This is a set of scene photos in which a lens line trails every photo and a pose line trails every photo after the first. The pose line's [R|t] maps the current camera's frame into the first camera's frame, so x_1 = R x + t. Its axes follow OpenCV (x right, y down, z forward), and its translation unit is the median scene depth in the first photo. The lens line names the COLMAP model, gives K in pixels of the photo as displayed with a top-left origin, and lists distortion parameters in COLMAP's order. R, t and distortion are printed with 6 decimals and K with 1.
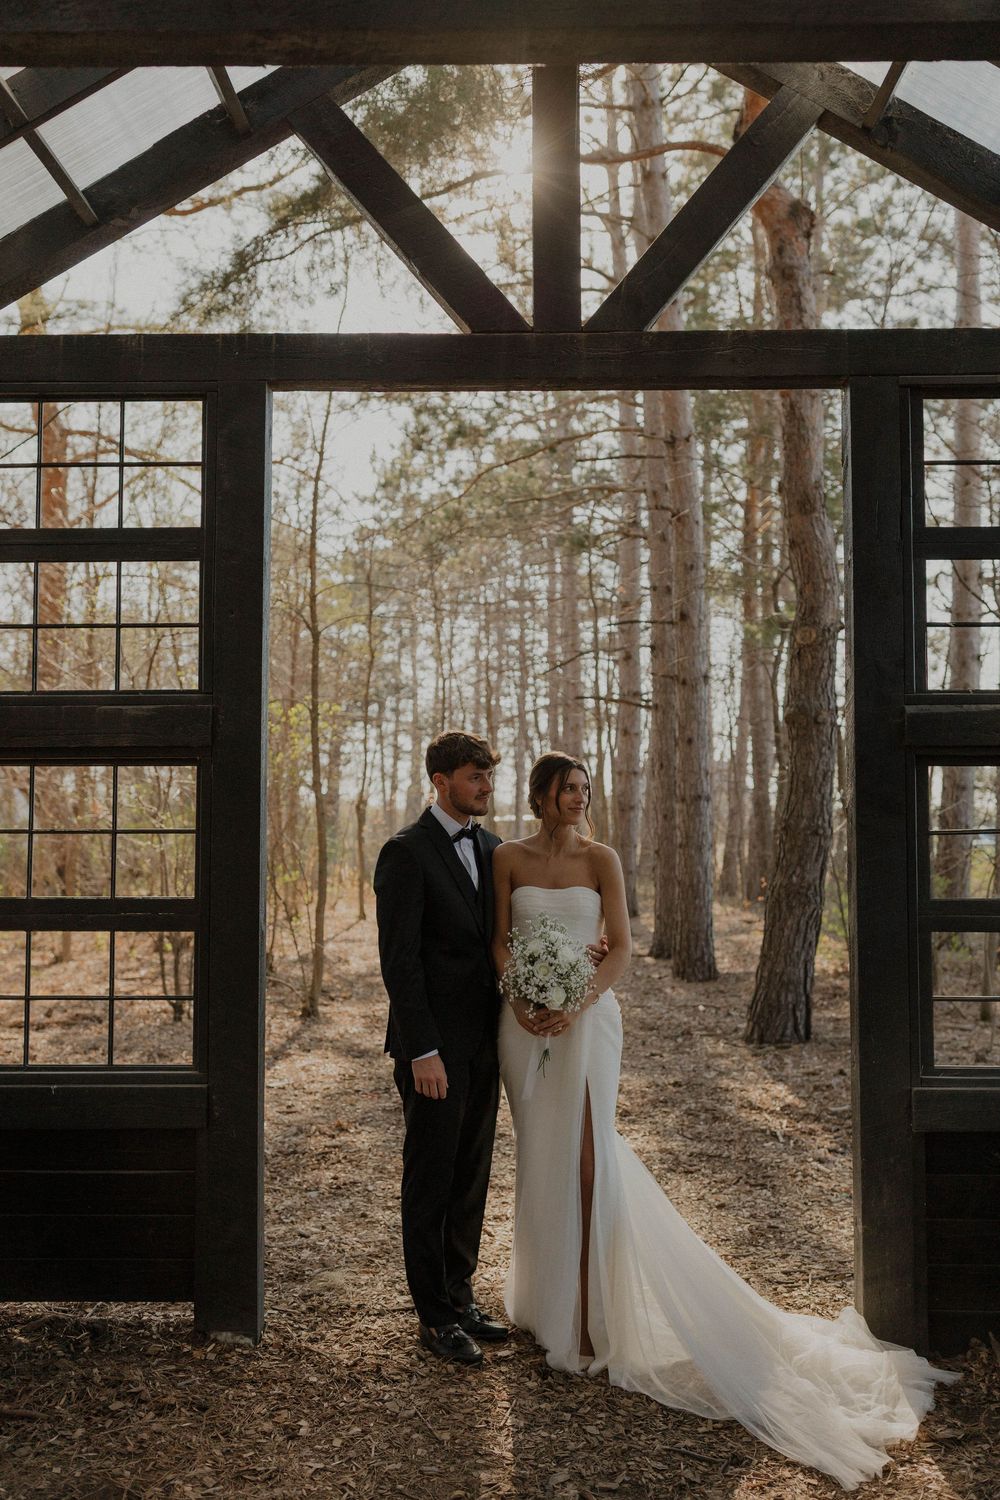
lens RADIAL K [[1510.0, 0, 500.0], [0, 1510.0, 750.0], [0, 0, 1]] dist [0.008750, -0.001455]
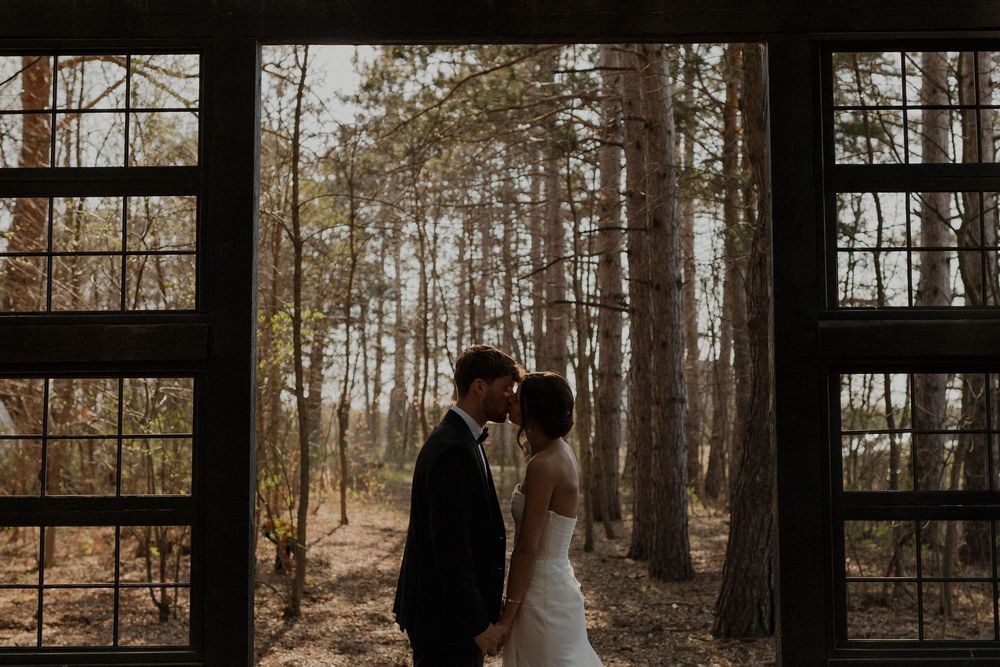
lens RADIAL K [[1006.7, 0, 448.7], [0, 1006.7, 333.0], [0, 0, 1]] dist [0.008750, -0.001455]
pose [[0.999764, -0.004739, 0.021197, -0.036855], [0.005710, 0.998925, -0.045994, 0.017604], [-0.020956, 0.046104, 0.998717, 0.338938]]
